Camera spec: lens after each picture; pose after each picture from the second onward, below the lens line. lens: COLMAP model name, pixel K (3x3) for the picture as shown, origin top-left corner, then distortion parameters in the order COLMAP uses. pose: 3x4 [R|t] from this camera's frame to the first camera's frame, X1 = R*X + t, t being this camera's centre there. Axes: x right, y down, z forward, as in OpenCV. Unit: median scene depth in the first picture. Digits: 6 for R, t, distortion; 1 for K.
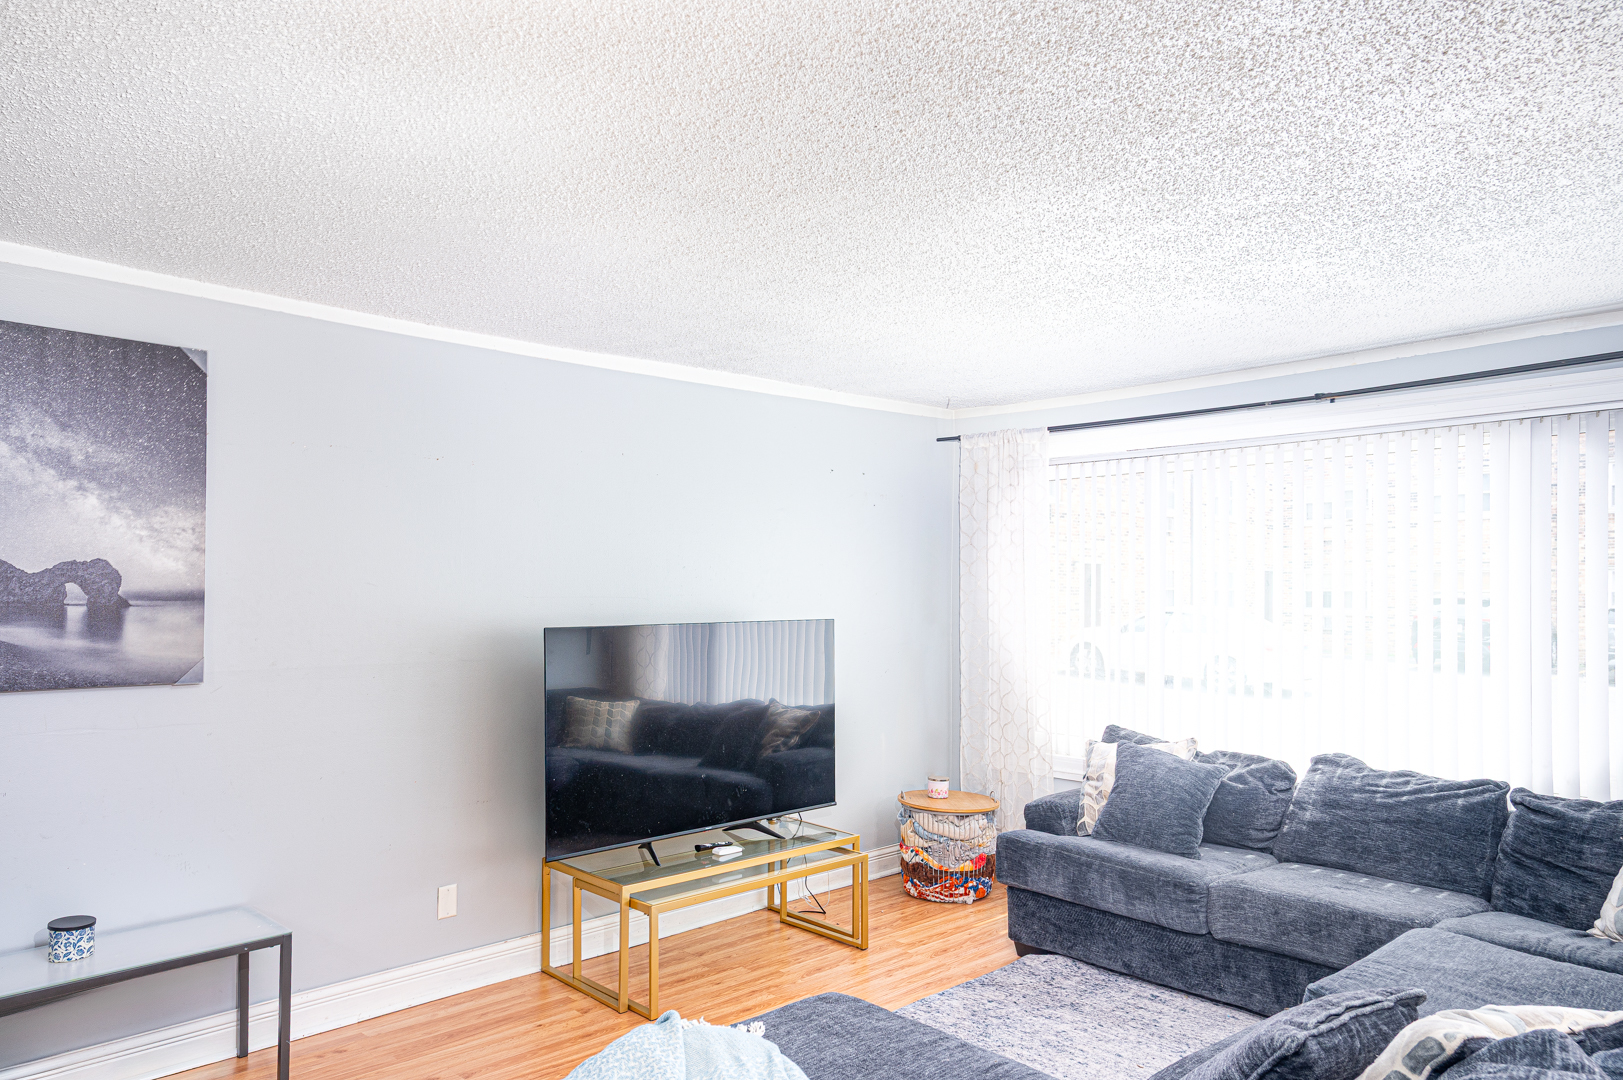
lens RADIAL K [[1123.2, 0, 830.6], [0, 1123.2, 582.7], [0, 0, 1]] dist [0.060654, 0.001746]
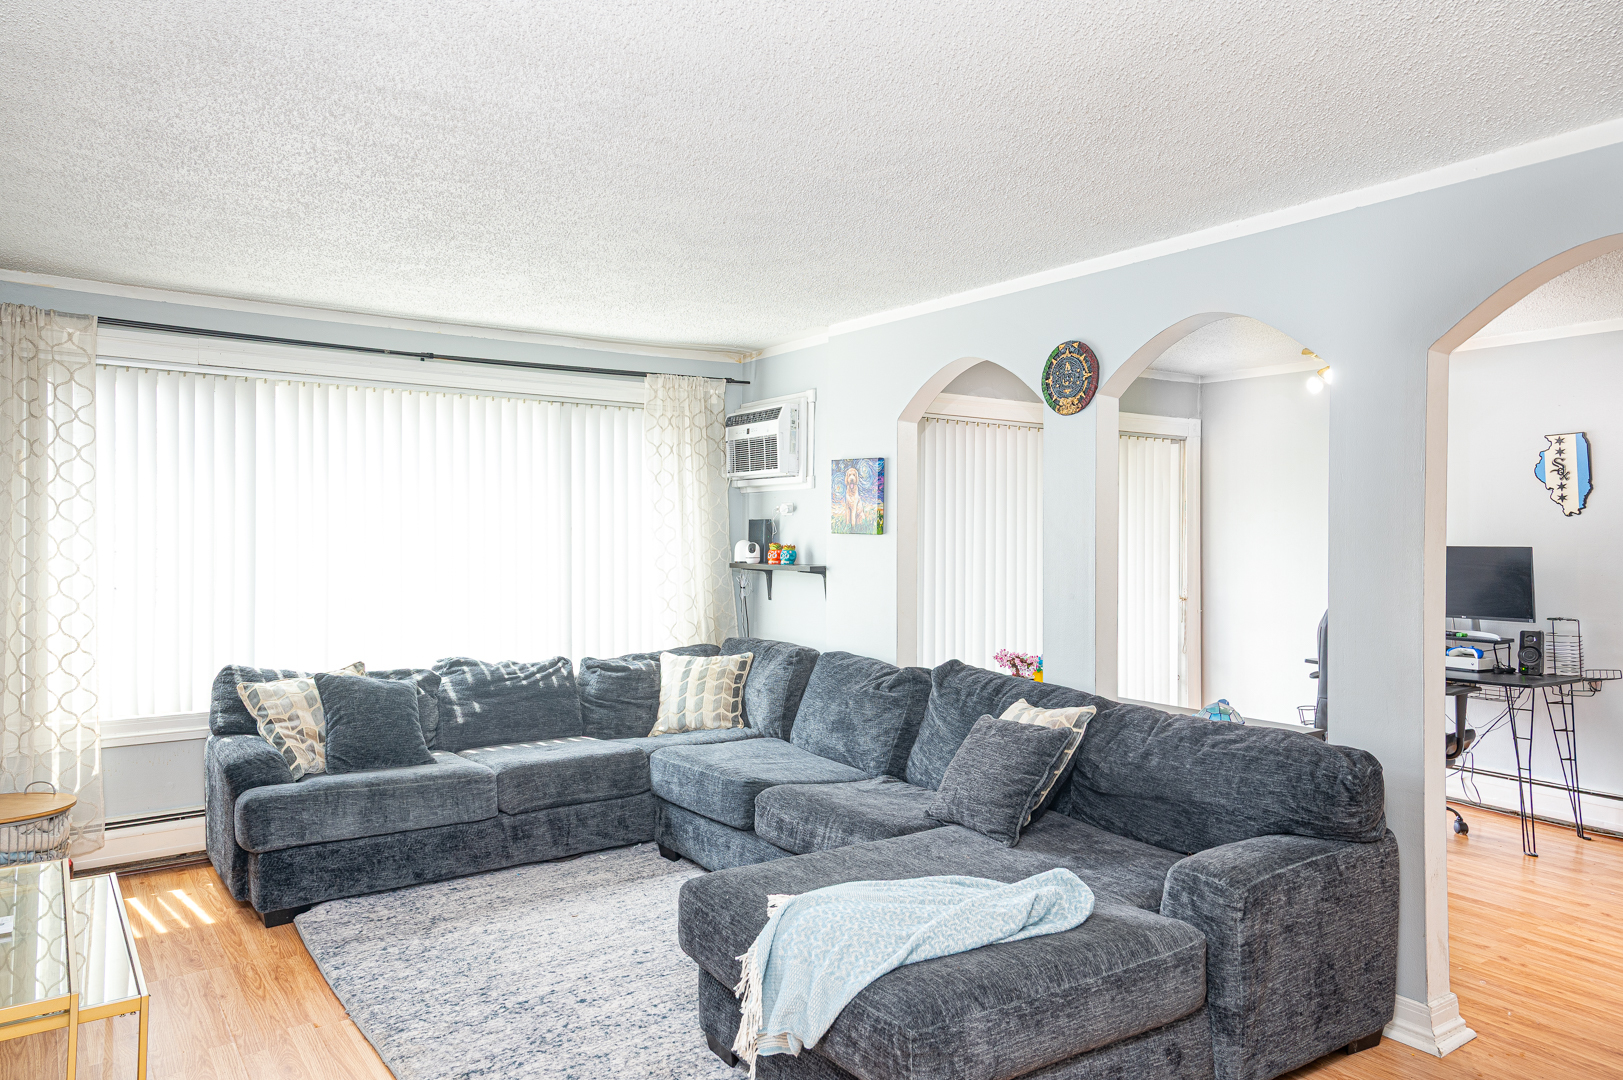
lens RADIAL K [[1093.4, 0, 813.2], [0, 1093.4, 532.3], [0, 0, 1]] dist [0.076100, 0.003481]
pose [[0.153370, -0.005931, 0.988151, -0.632190], [-0.013317, 0.999879, 0.008068, 0.003614], [-0.988079, -0.014397, 0.153273, 0.431822]]
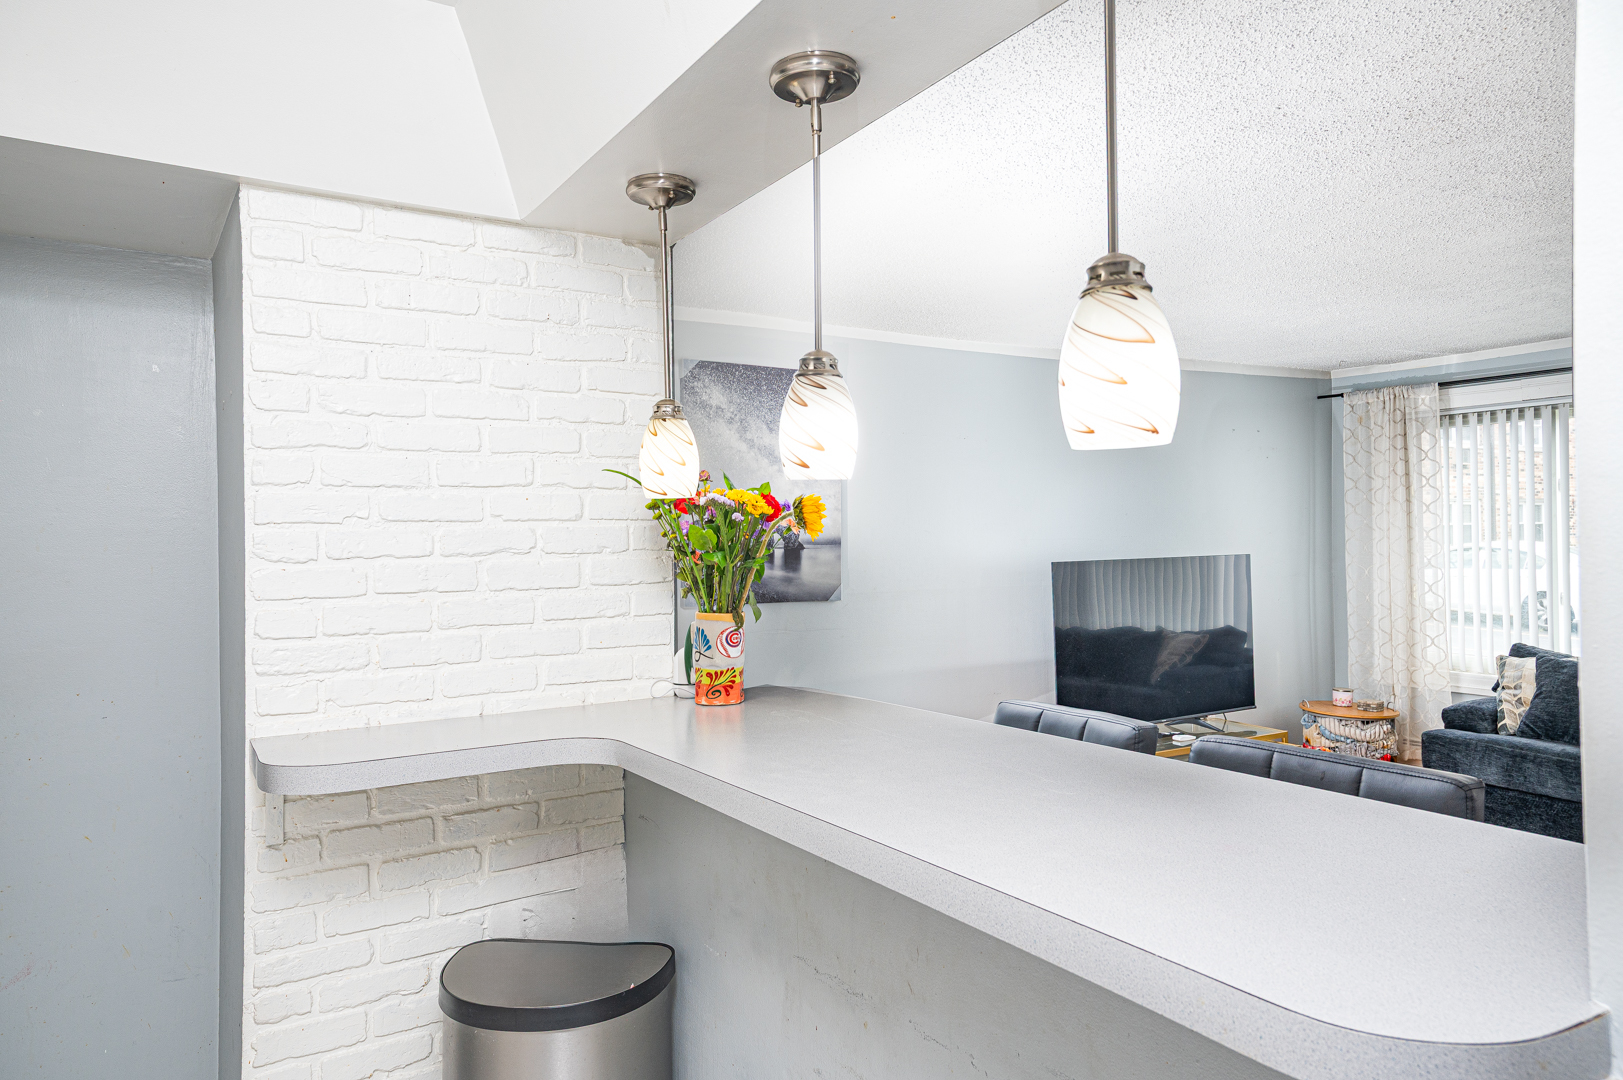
lens RADIAL K [[1093.4, 0, 813.2], [0, 1093.4, 532.3], [0, 0, 1]] dist [0.076100, 0.003481]
pose [[0.977154, -0.020459, -0.211546, -0.222497], [0.020482, 0.999788, -0.002082, 0.002083], [0.211544, -0.002299, 0.977366, -0.286923]]
